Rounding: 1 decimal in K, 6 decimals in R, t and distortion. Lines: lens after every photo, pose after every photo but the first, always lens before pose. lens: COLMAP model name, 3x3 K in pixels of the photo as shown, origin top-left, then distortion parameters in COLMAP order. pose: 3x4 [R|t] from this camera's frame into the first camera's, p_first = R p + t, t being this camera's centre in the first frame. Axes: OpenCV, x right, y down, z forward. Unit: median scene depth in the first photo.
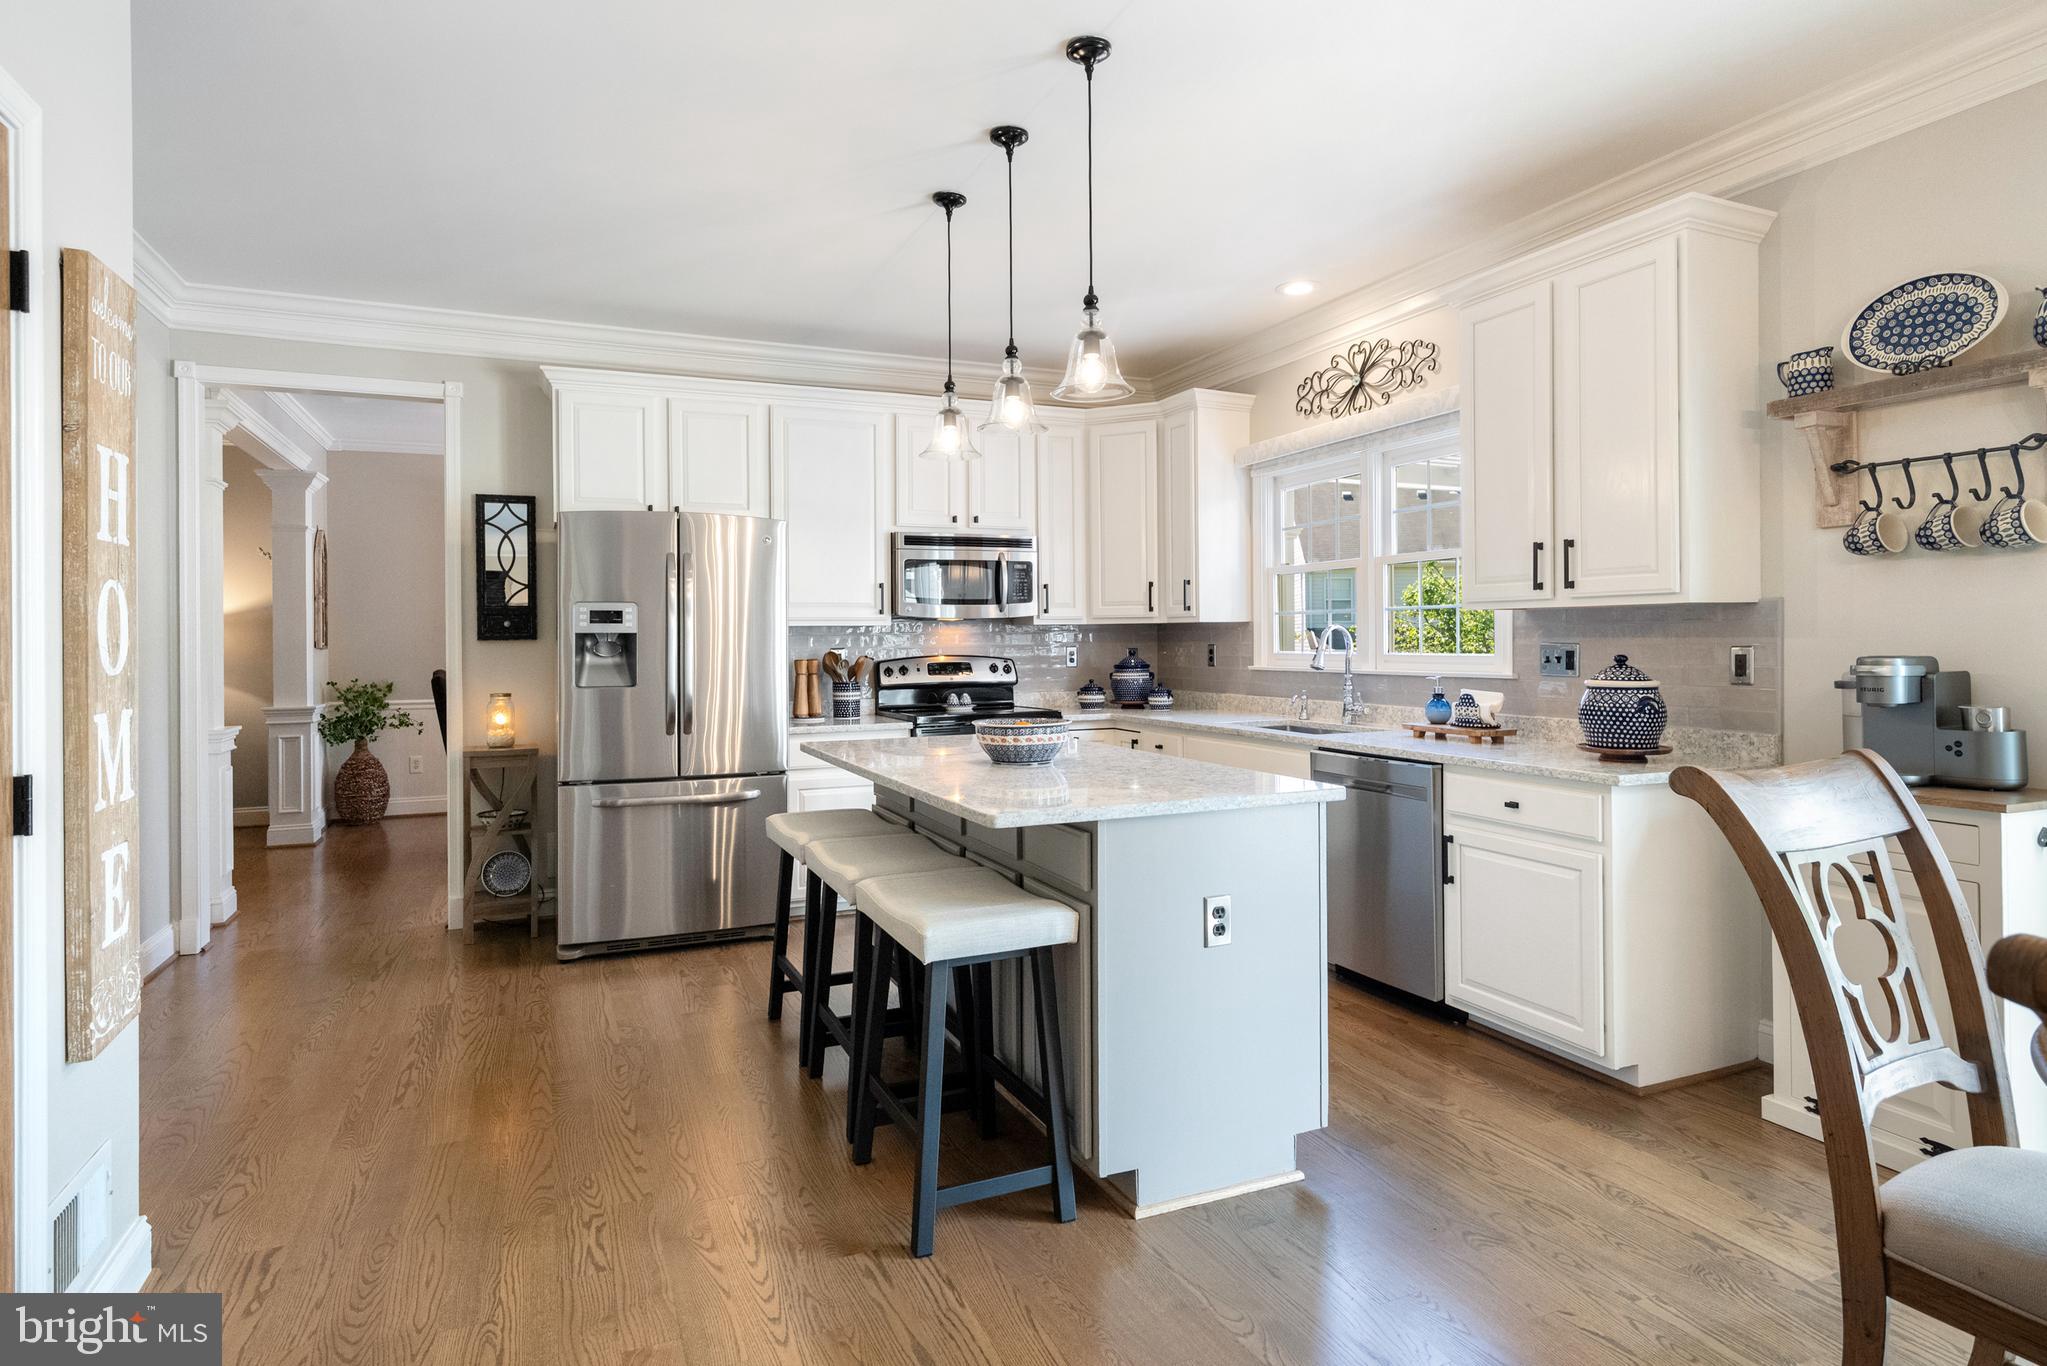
lens RADIAL K [[1156.6, 0, 1054.3], [0, 1156.6, 636.9], [0, 0, 1]] dist [-0.006923, 0.002130]
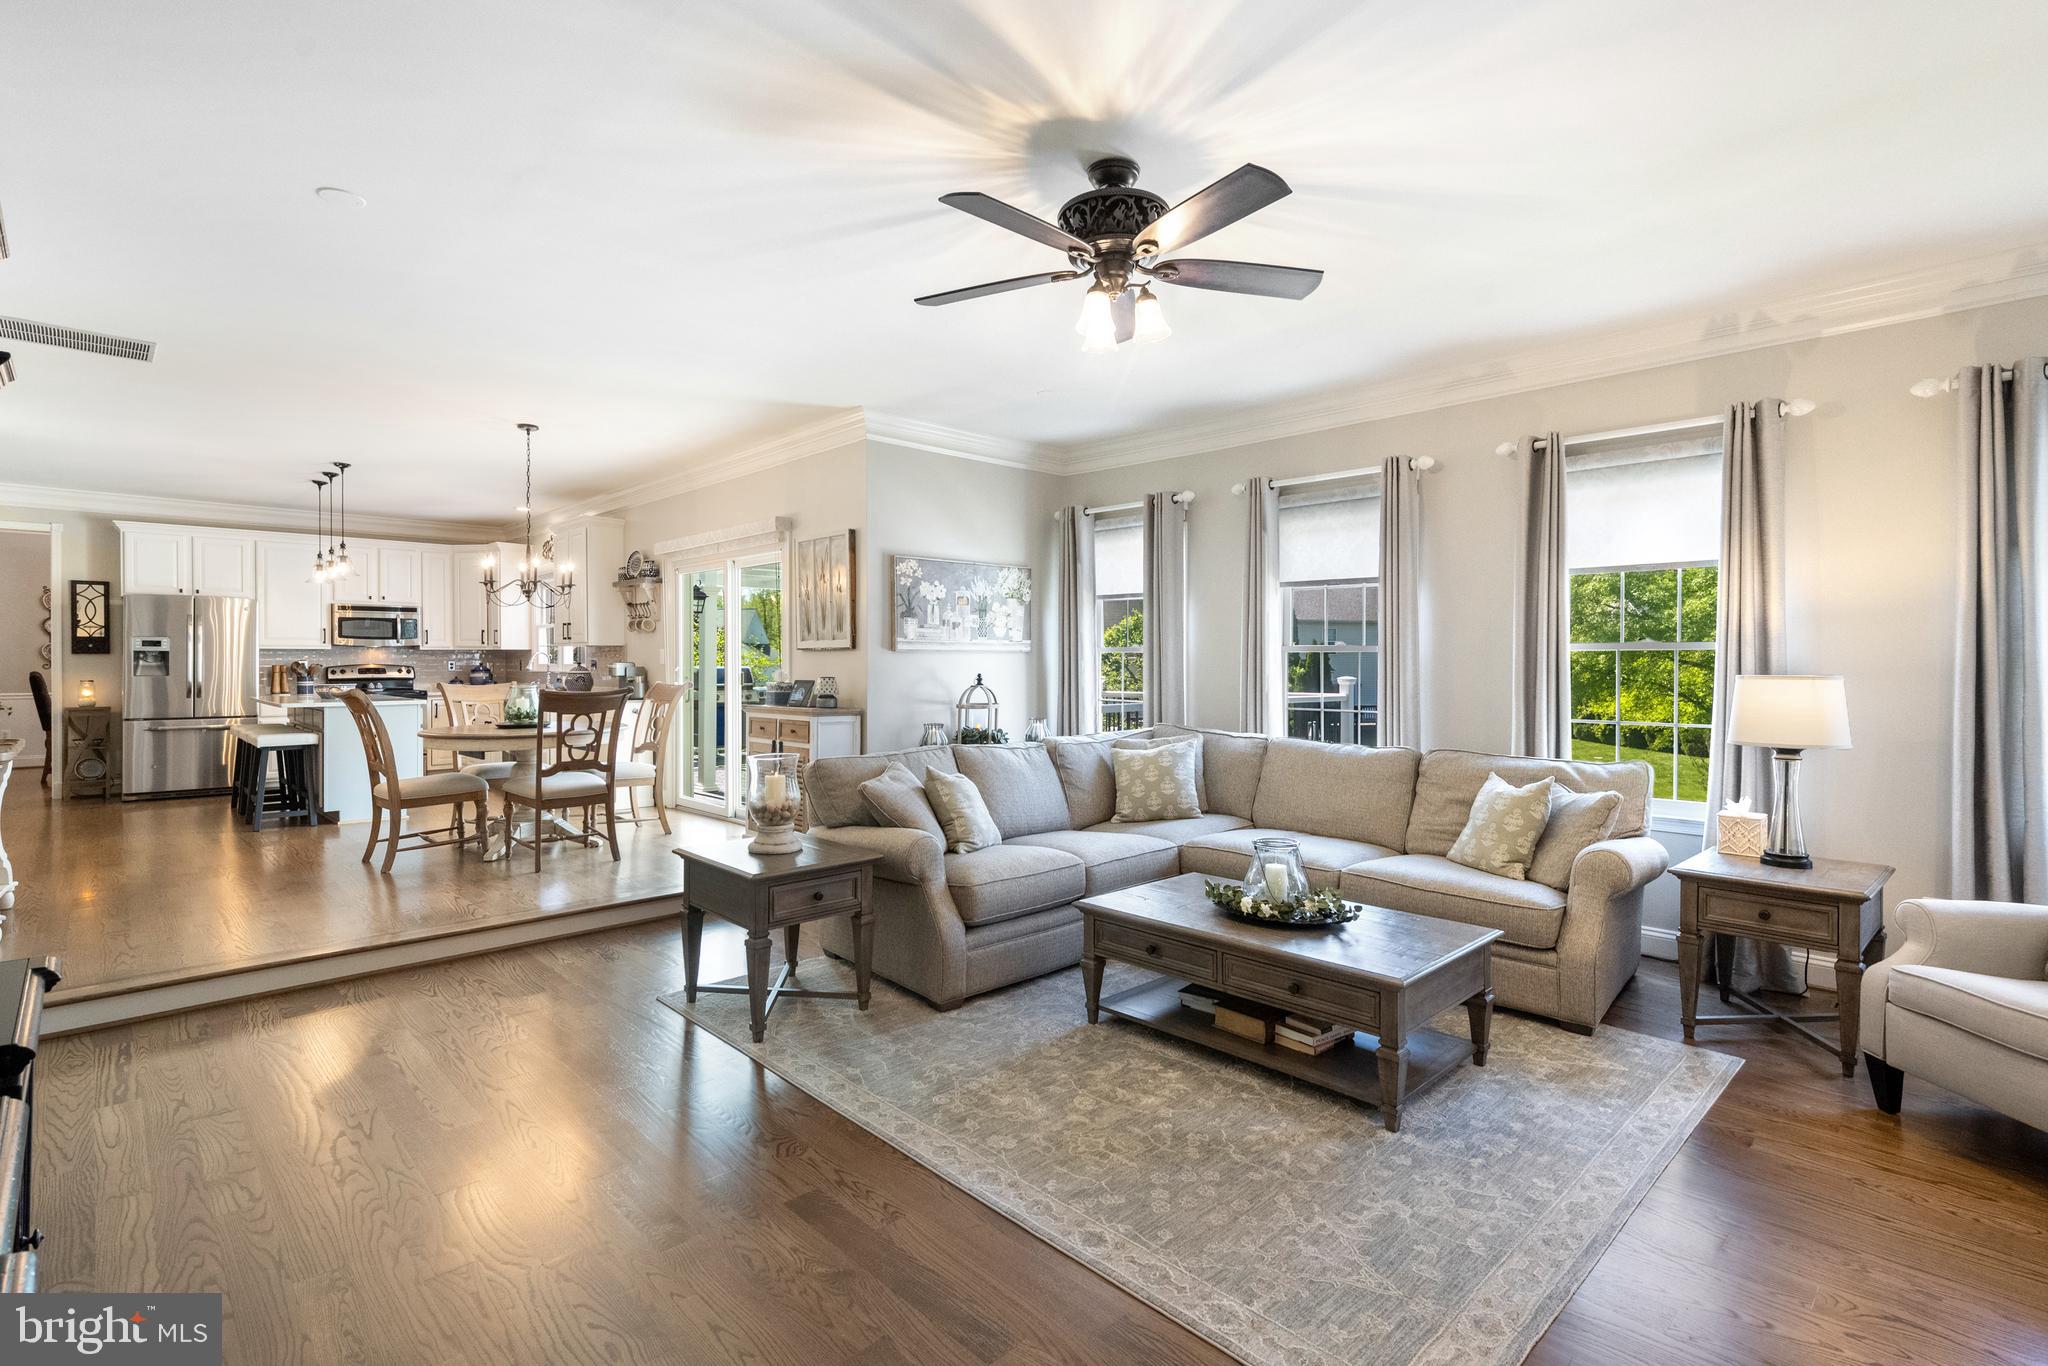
lens RADIAL K [[937.4, 0, 1008.6], [0, 937.4, 664.3], [0, 0, 1]] dist [0.005889, -0.000544]
pose [[0.939160, 0.007445, 0.343399, 0.453304], [-0.008538, 0.999962, 0.001672, 0.004526], [-0.343373, -0.004503, 0.939188, -1.066490]]
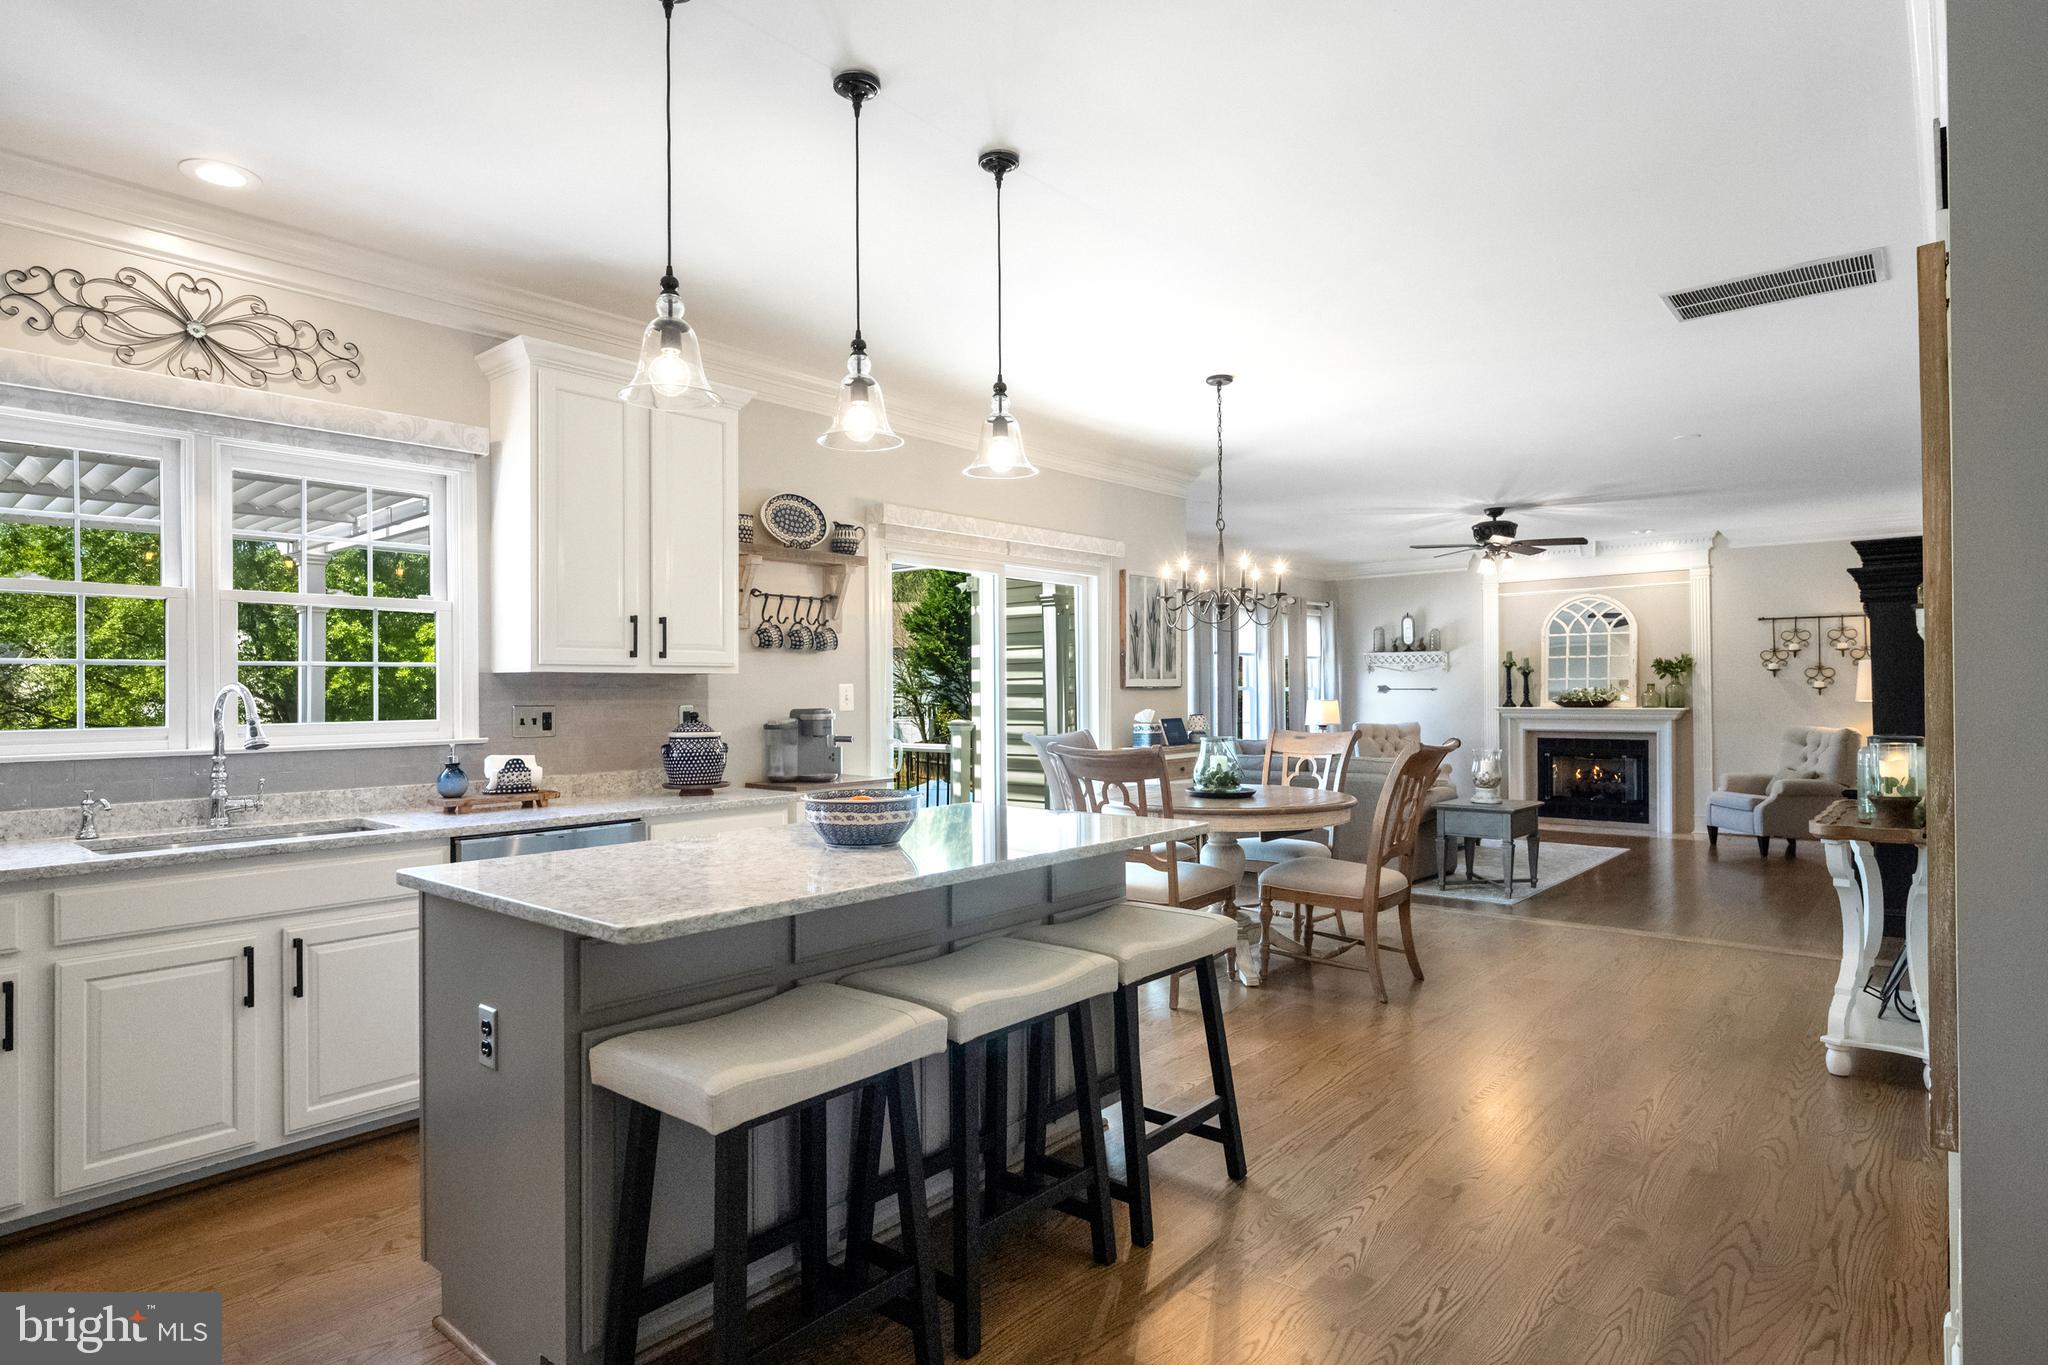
lens RADIAL K [[1084.6, 0, 1021.5], [0, 1084.6, 689.8], [0, 0, 1]] dist [-0.004605, -0.000726]
pose [[-0.420050, 0.009882, 0.907447, -0.500734], [0.006905, 0.999947, -0.007693, 0.001089], [-0.907475, 0.003035, -0.420096, 0.778588]]
